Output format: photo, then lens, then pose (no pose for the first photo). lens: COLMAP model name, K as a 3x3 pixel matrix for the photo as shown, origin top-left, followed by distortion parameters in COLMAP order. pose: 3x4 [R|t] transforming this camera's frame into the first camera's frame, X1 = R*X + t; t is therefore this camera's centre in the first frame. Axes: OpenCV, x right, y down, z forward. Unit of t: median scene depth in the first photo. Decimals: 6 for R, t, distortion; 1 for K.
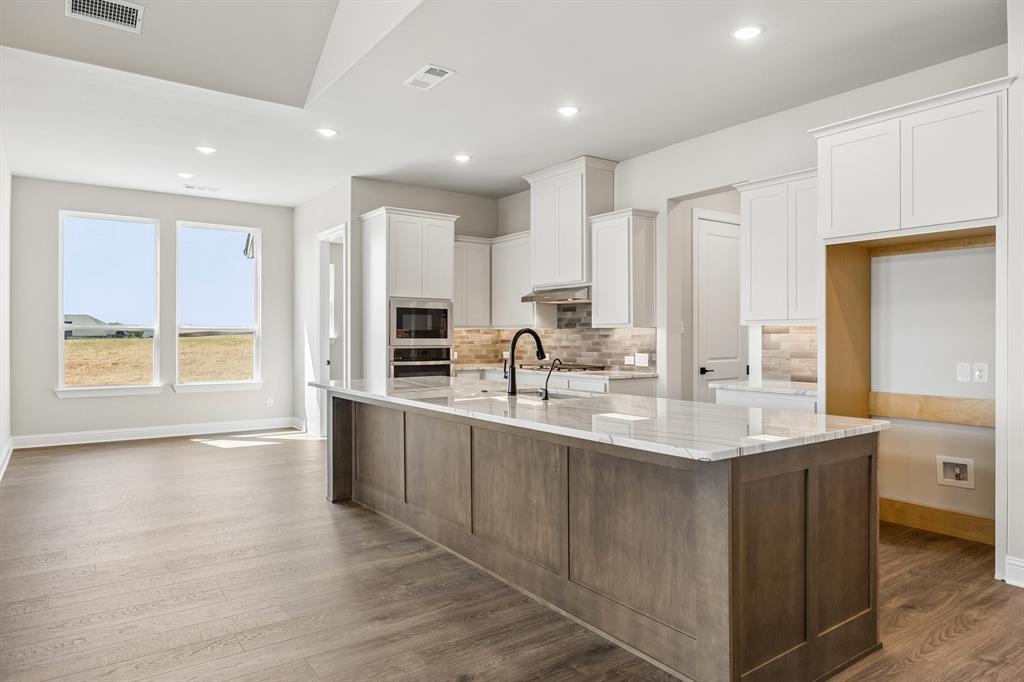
lens RADIAL K [[650.5, 0, 514.0], [0, 650.5, 339.8], [0, 0, 1]] dist [-0.000651, -0.000454]
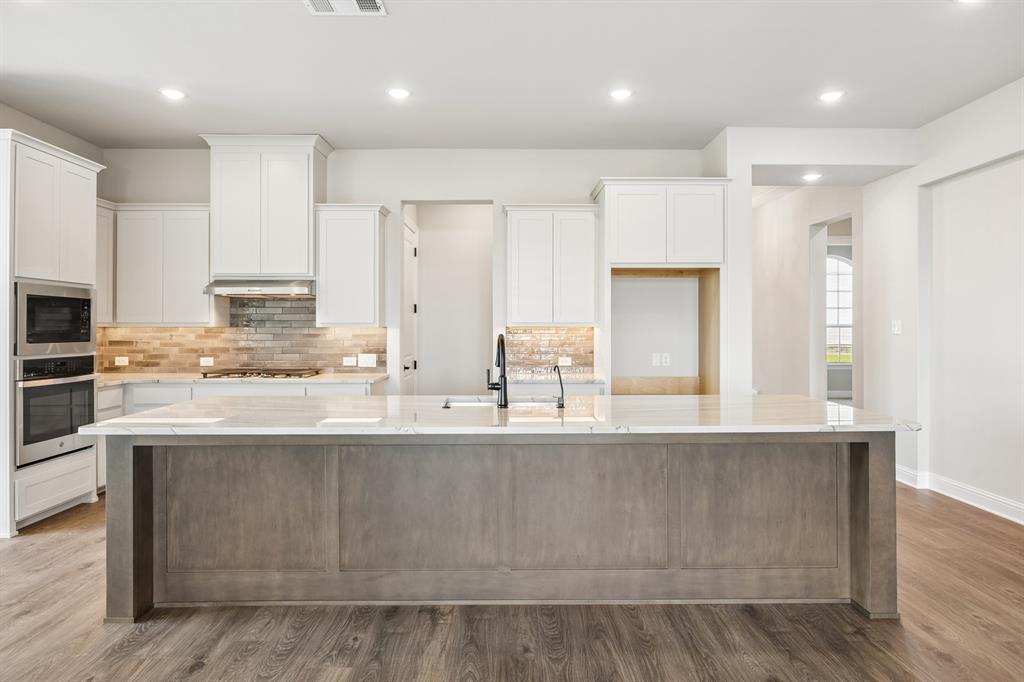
lens RADIAL K [[610.6, 0, 512.5], [0, 610.6, 324.8], [0, 0, 1]] dist [-0.005203, 0.000057]
pose [[0.565430, 0.001256, 0.824795, -0.416105], [0.005354, 0.999972, -0.005193, -0.015757], [-0.824779, 0.007353, 0.565408, 0.297949]]
